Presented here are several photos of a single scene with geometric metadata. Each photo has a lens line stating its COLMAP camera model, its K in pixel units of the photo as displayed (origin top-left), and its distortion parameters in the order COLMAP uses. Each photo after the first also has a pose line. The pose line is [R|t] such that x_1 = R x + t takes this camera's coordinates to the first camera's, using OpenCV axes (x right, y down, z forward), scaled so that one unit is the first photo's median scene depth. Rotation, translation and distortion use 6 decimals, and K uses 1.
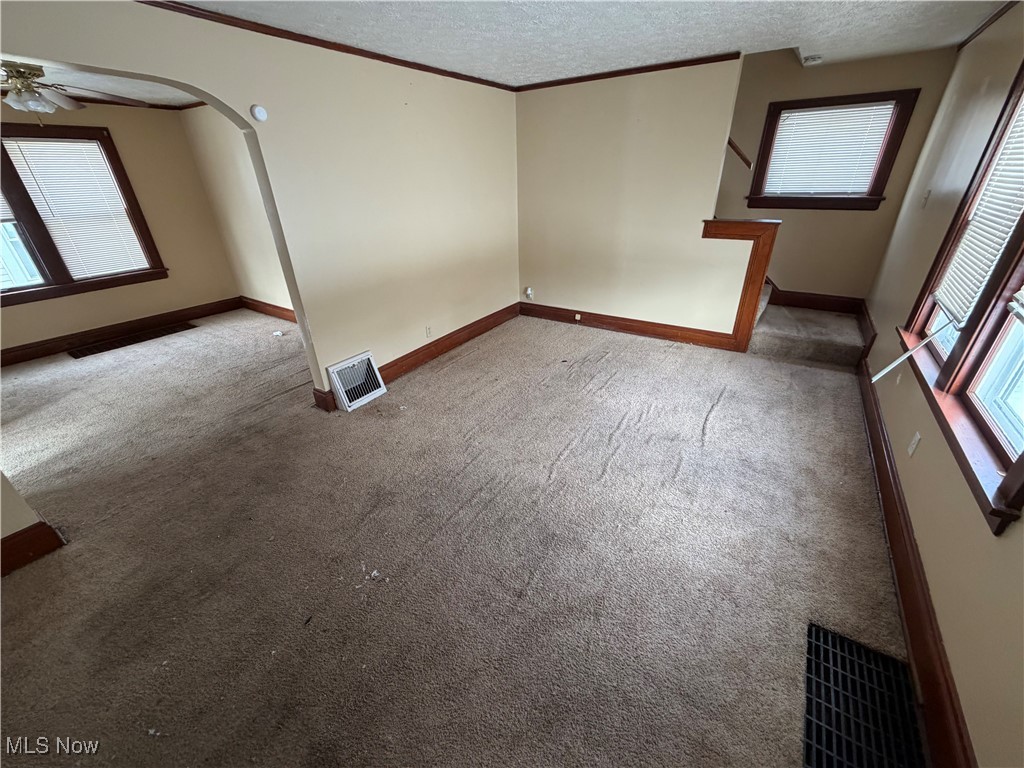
lens RADIAL K [[408.6, 0, 511.8], [0, 408.6, 383.0], [0, 0, 1]] dist [0.000507, 0.000125]
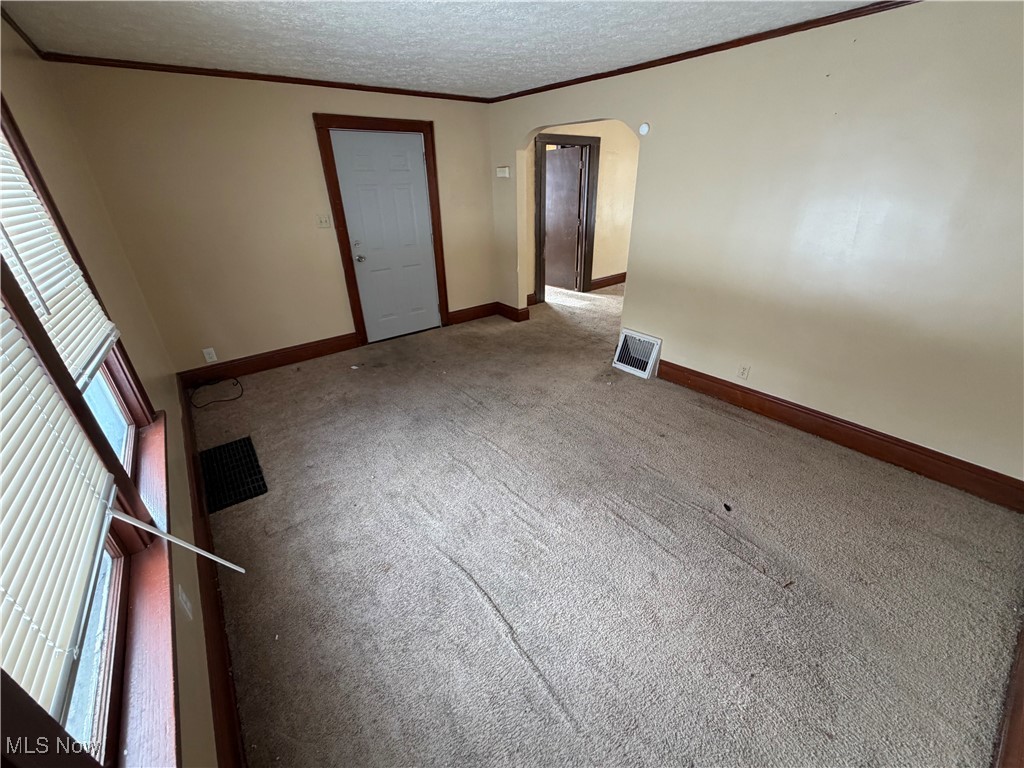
lens RADIAL K [[408.6, 0, 512.6], [0, 408.6, 383.1], [0, 0, 1]] dist [0.000507, 0.000125]
pose [[-0.319158, 0.455767, -0.830912, 0.608121], [-0.405515, 0.726769, 0.554404, -0.367693], [0.856560, 0.513890, -0.047134, 0.660324]]
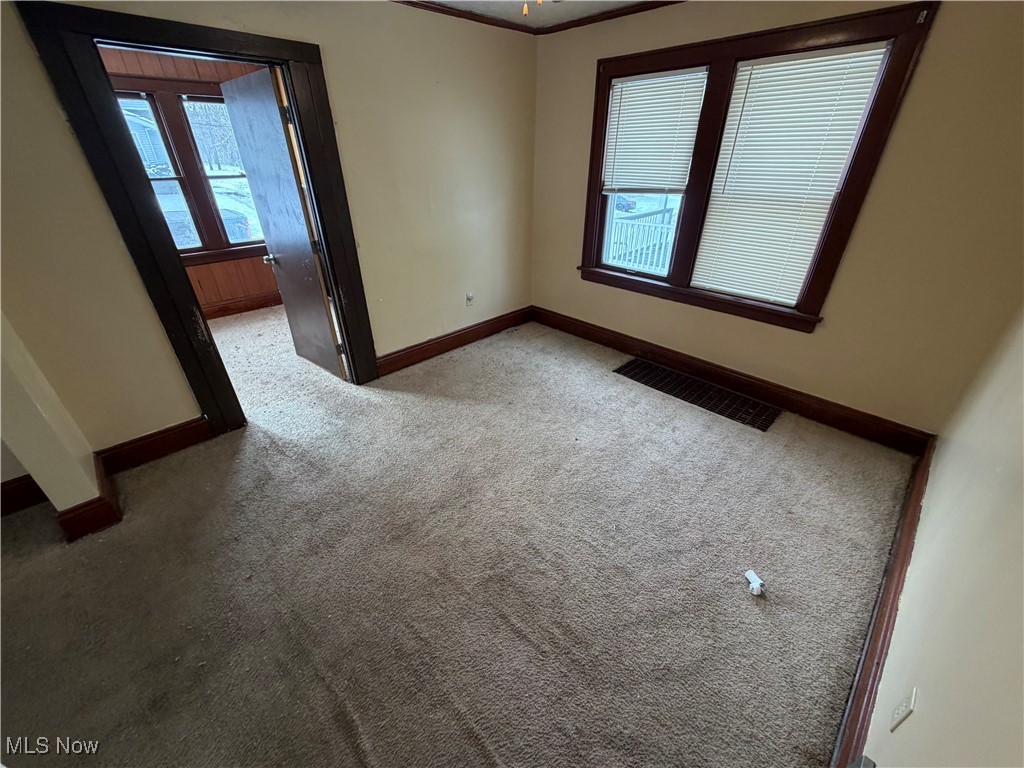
lens RADIAL K [[408.6, 0, 508.7], [0, 408.6, 384.0], [0, 0, 1]] dist [0.000507, 0.000125]
pose [[-0.228201, 0.507624, -0.830808, -0.375800], [-0.433369, 0.711170, 0.553560, -0.418491], [0.871846, 0.486369, 0.057699, 0.847137]]
